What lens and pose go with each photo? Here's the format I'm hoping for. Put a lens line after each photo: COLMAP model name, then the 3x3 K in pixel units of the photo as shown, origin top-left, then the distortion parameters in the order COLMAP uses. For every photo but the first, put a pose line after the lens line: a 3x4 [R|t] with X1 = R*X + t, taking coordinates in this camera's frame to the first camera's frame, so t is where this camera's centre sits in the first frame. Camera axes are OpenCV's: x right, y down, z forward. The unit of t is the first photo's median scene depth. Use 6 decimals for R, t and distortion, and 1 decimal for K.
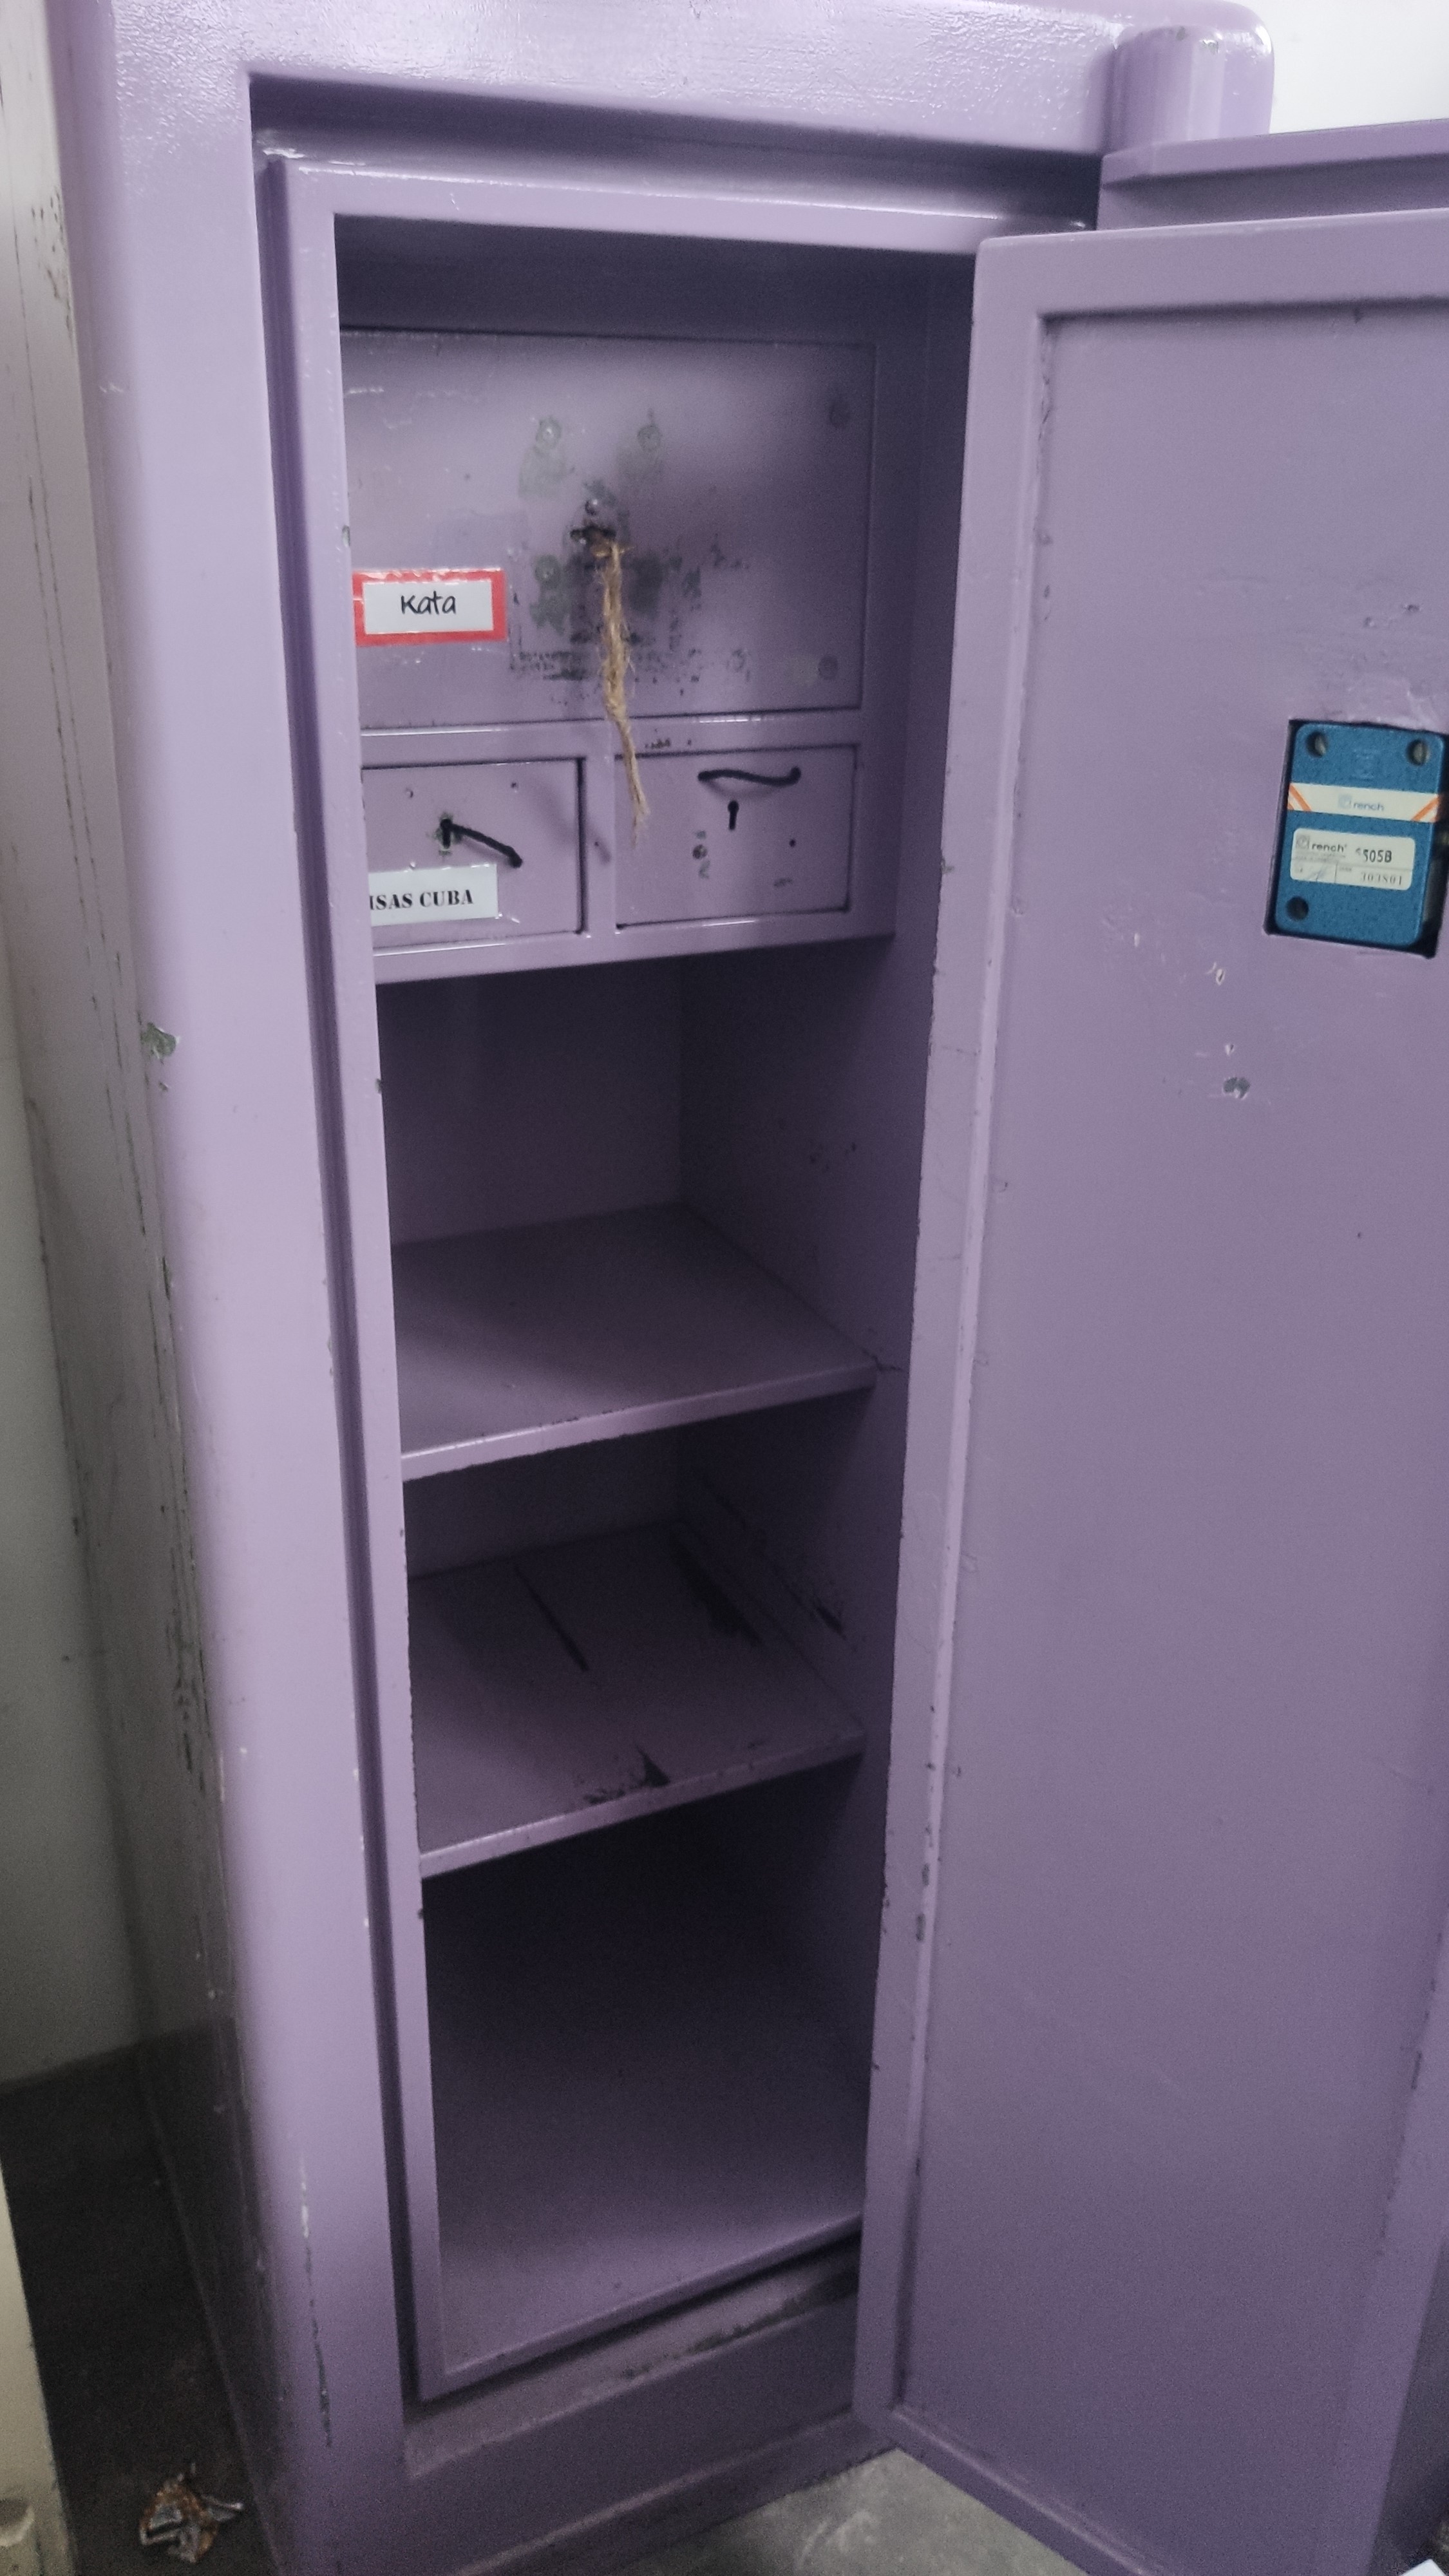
lens RADIAL K [[2001.4, 0, 724.5], [0, 2001.4, 1288.0], [0, 0, 1]] dist [-0.003793, -0.009134]
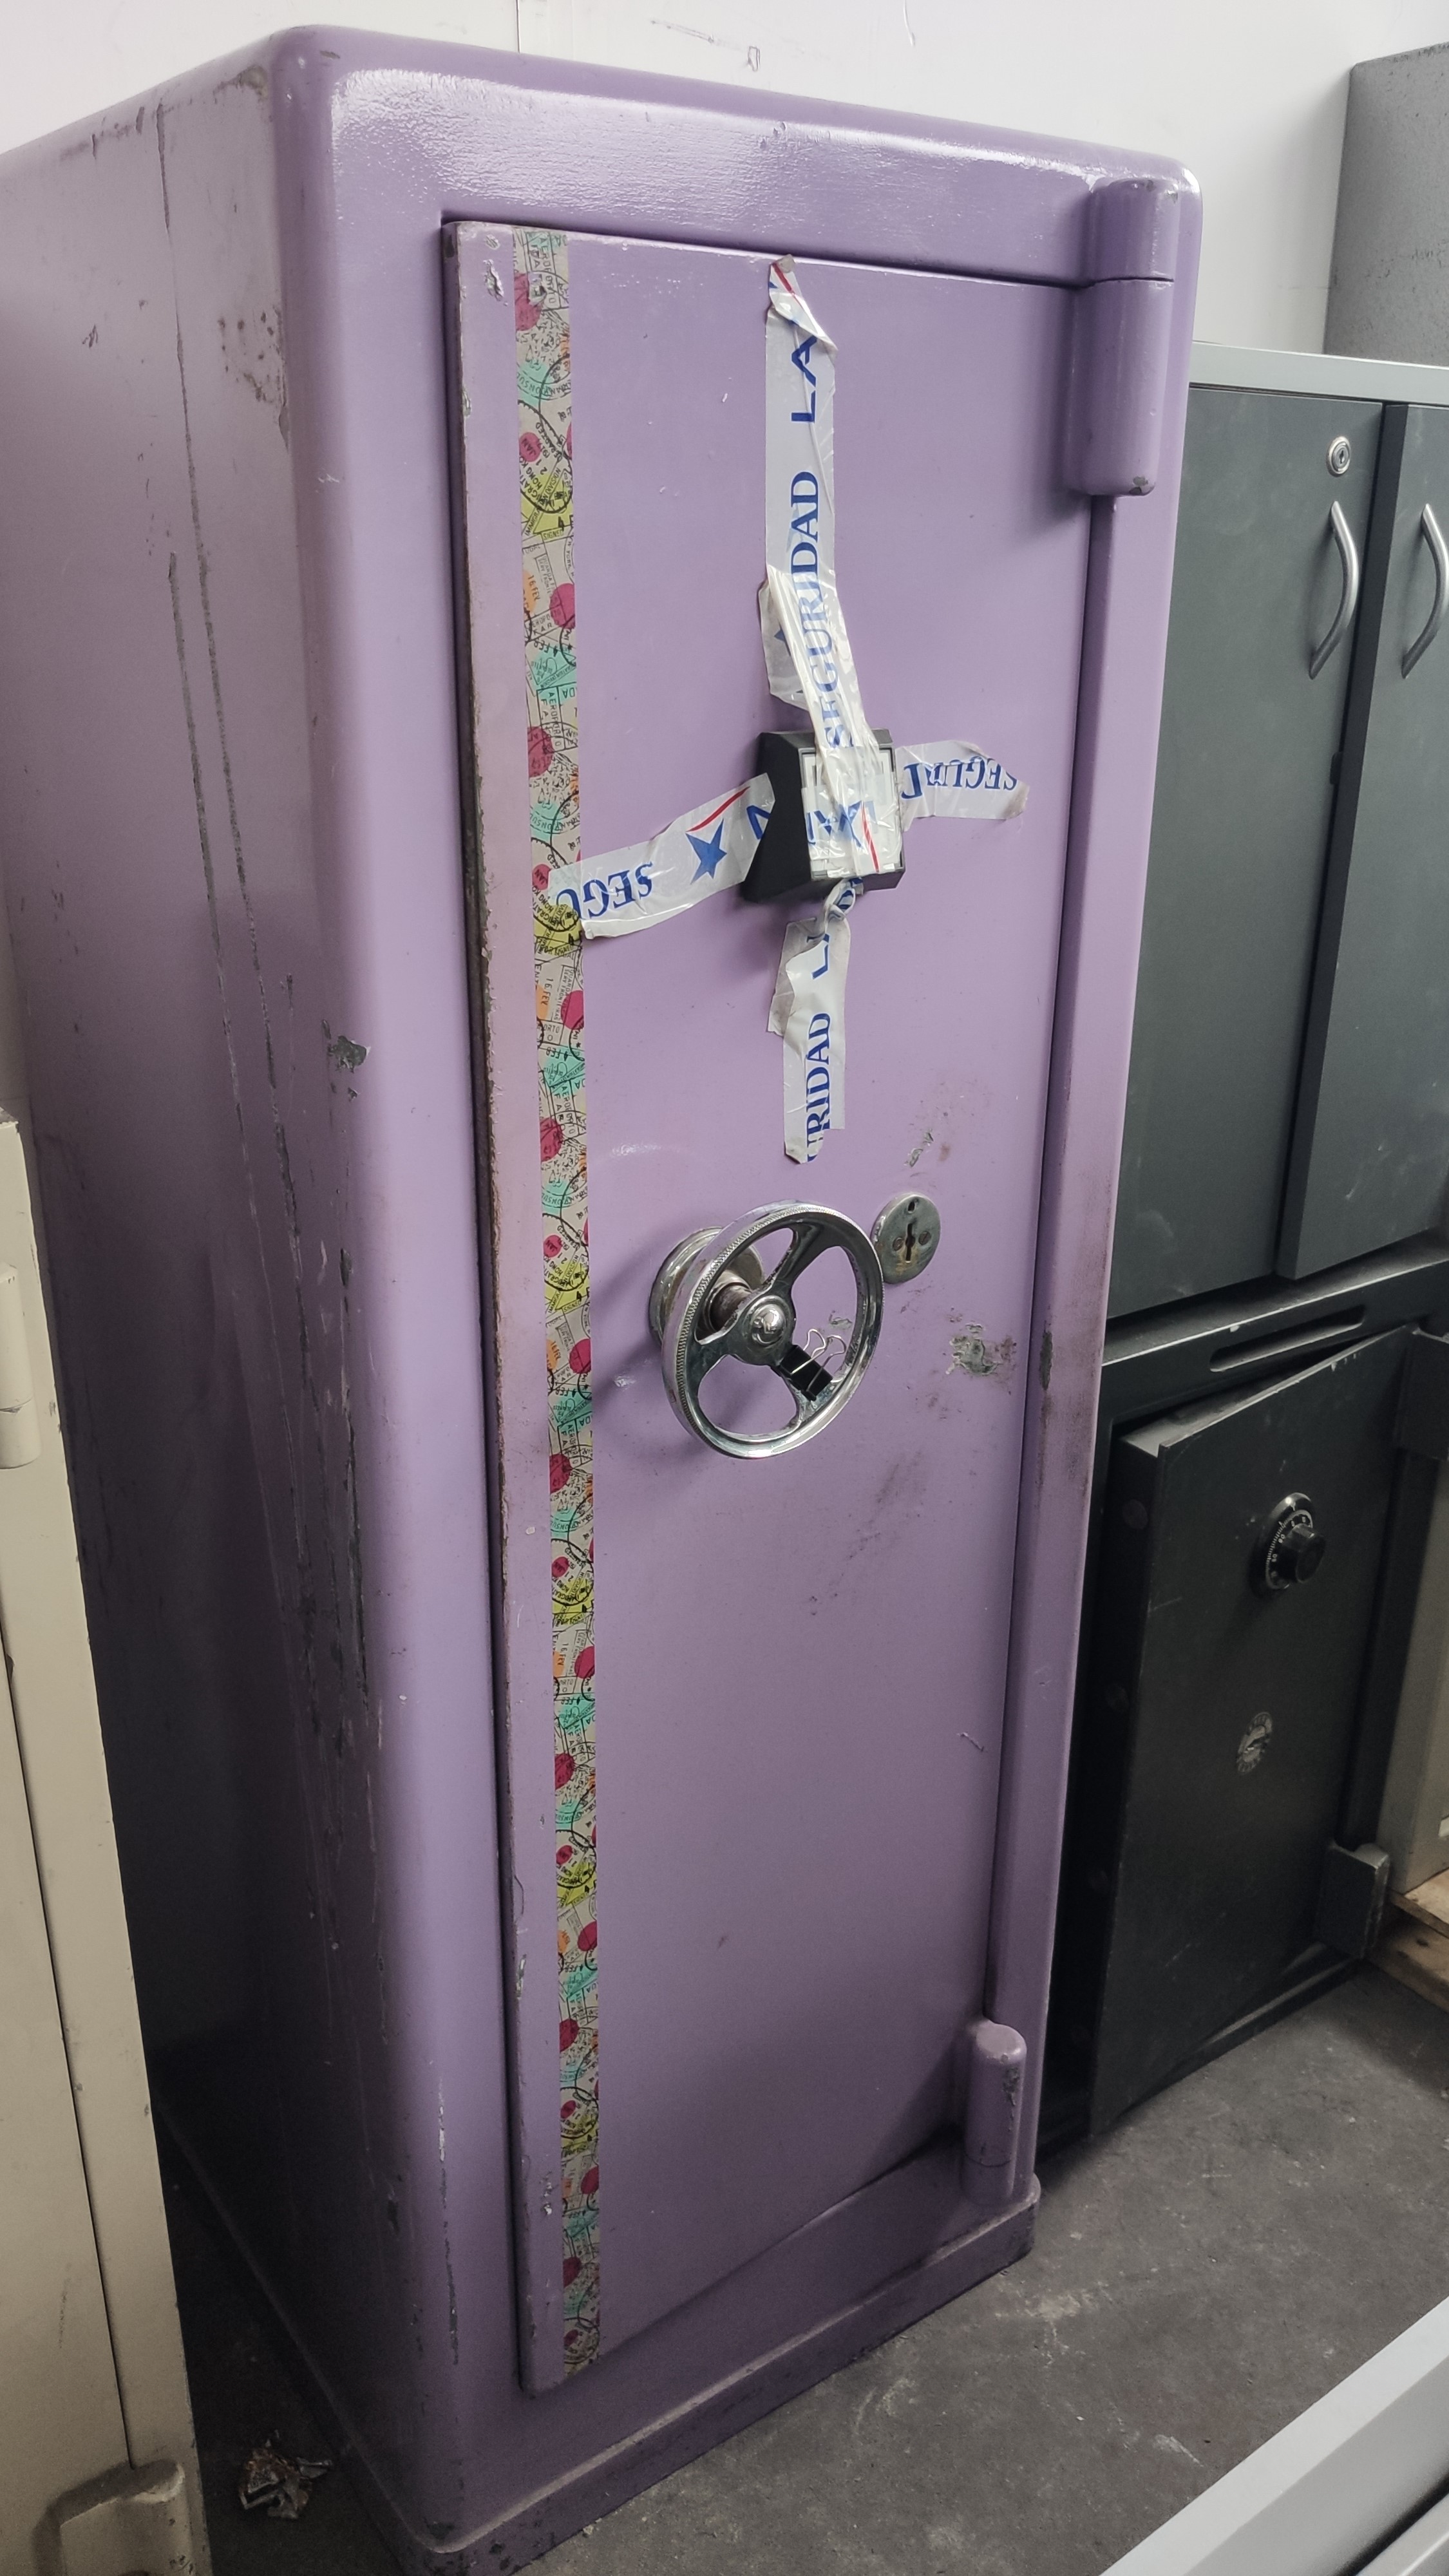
lens RADIAL K [[1960.5, 0, 724.5], [0, 1960.5, 1288.0], [0, 0, 1]] dist [0.041290, -0.073980]
pose [[0.985448, -0.067168, 0.156142, -0.162448], [0.071066, 0.997281, -0.019506, 0.029224], [-0.154407, 0.030319, 0.987542, -0.078919]]
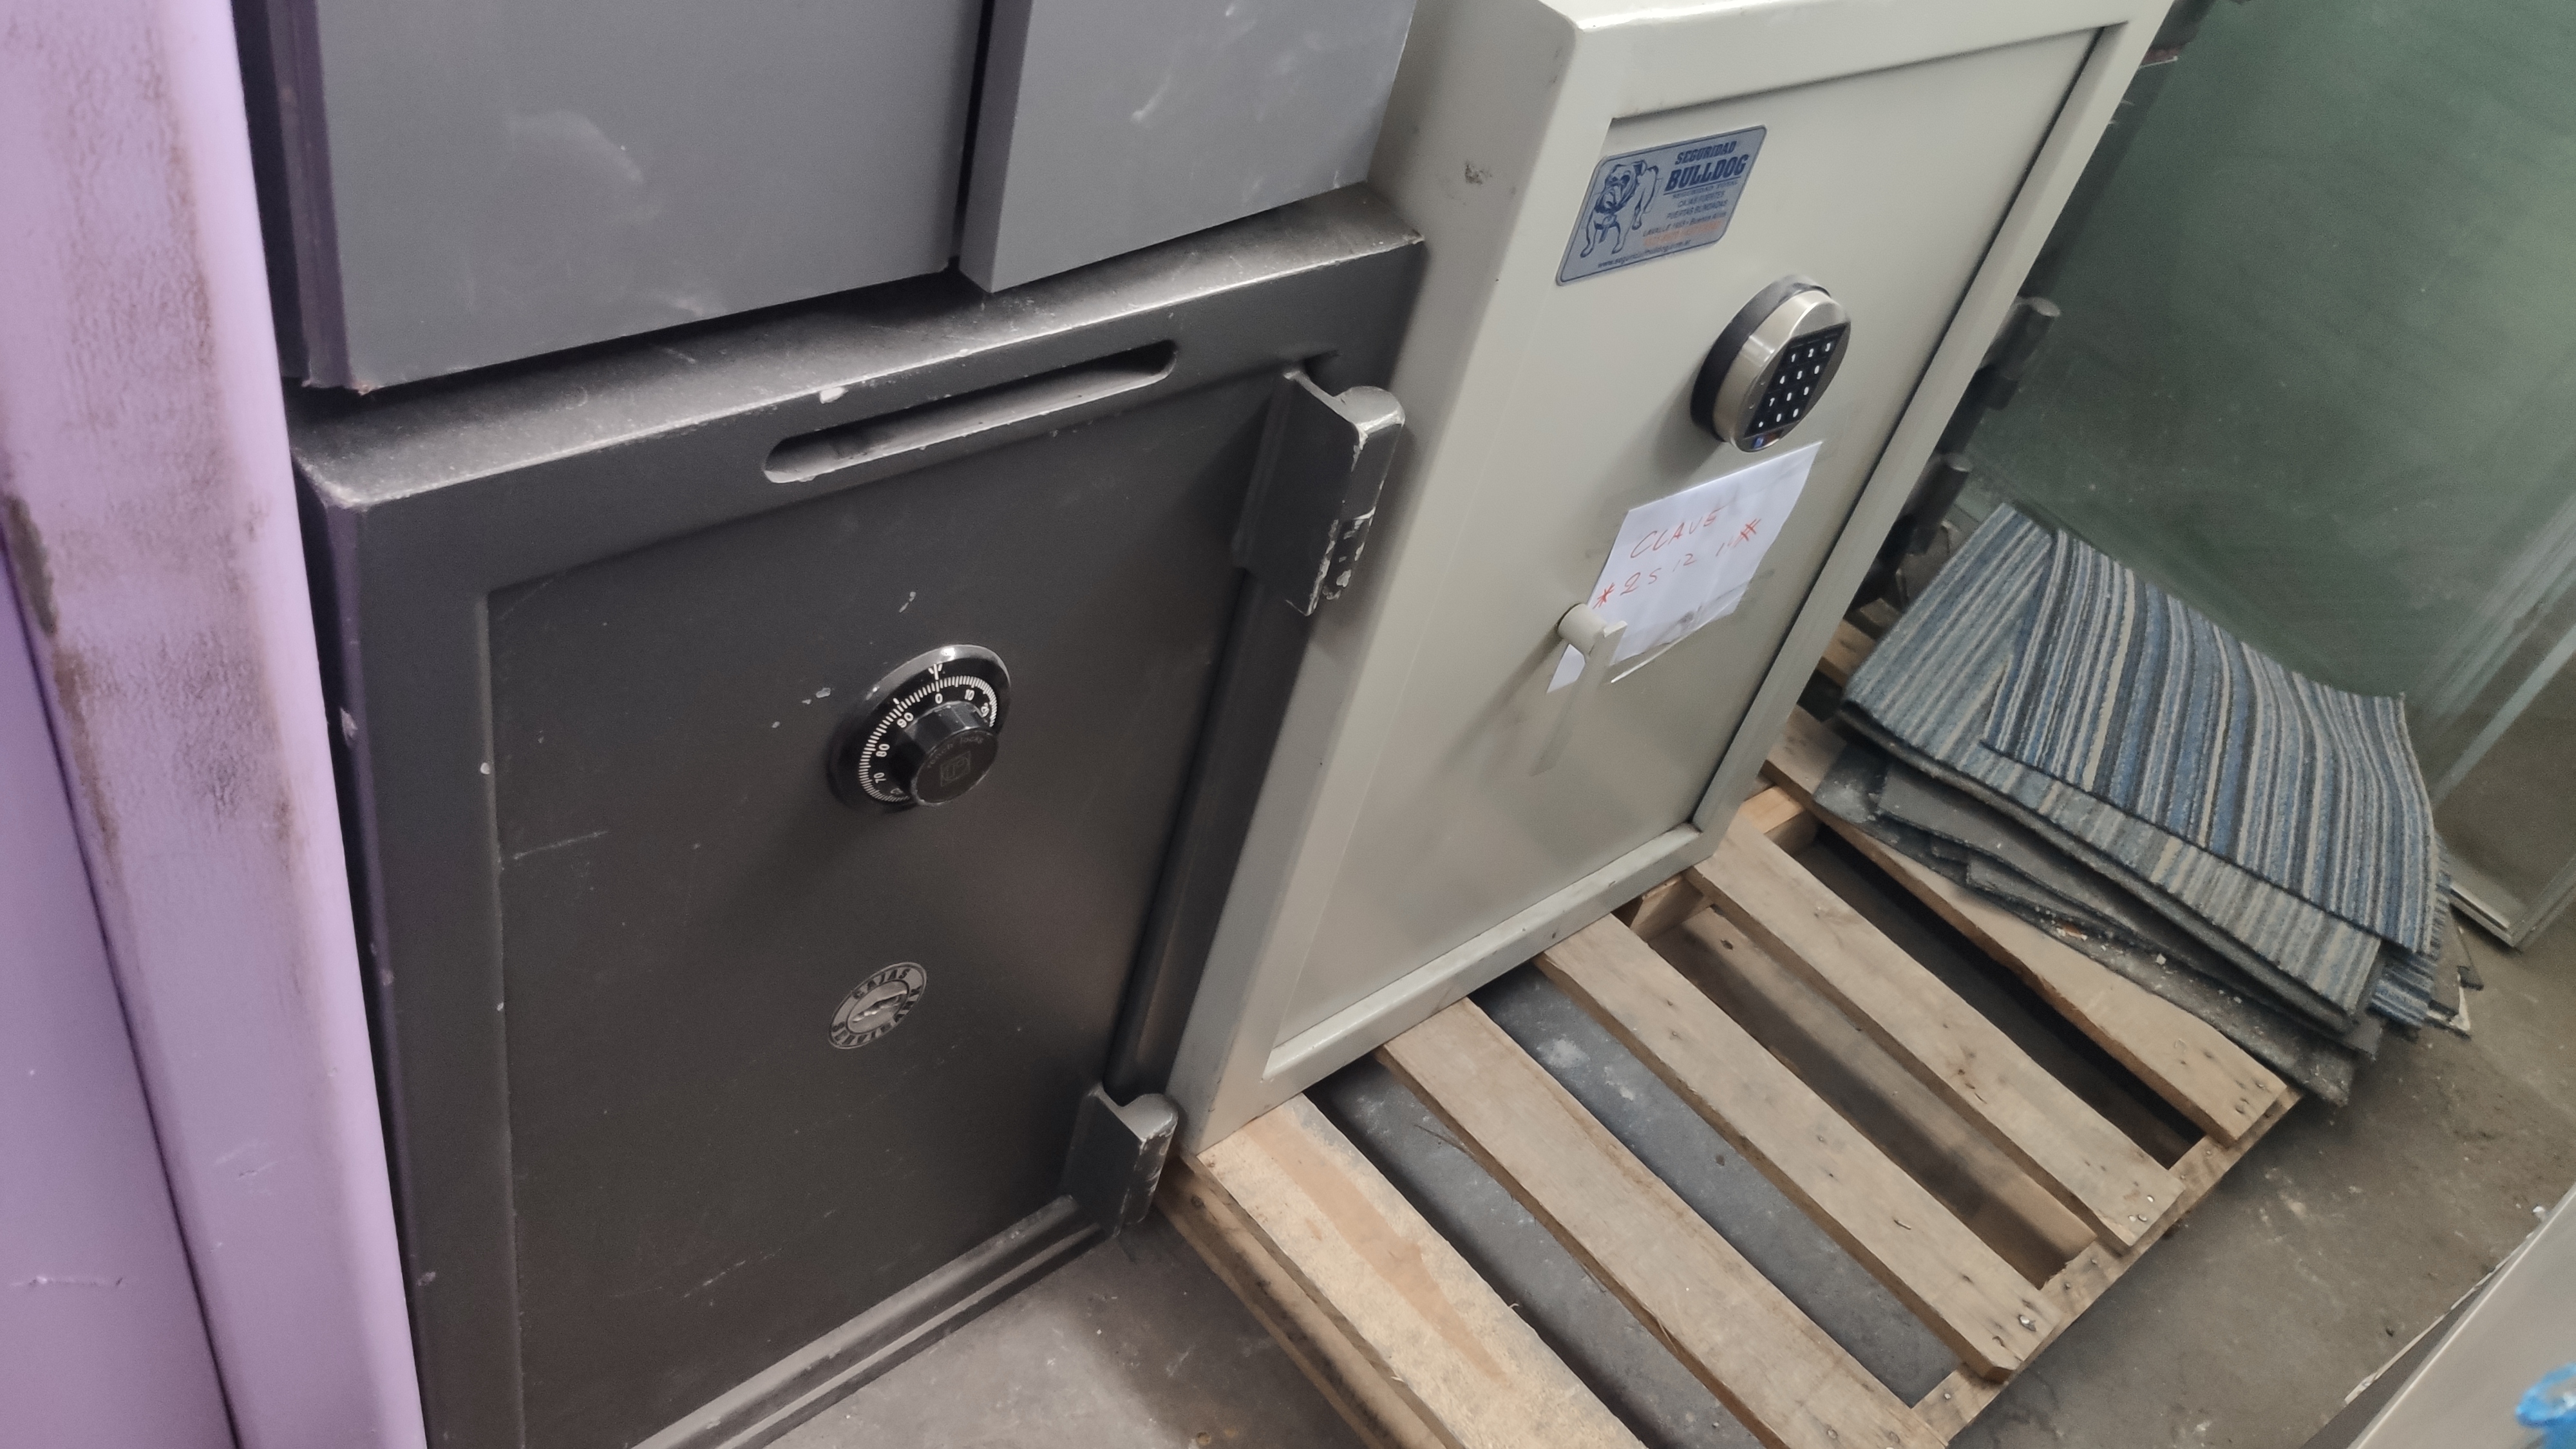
lens RADIAL K [[1991.6, 0, 1278.5], [0, 1991.6, 731.8], [0, 0, 1]] dist [0.062004, -0.145357]
pose [[0.938698, -0.042337, 0.342130, 0.223038], [-0.081259, 0.937295, 0.338933, -0.049060], [-0.335026, -0.345957, 0.876397, 0.465933]]
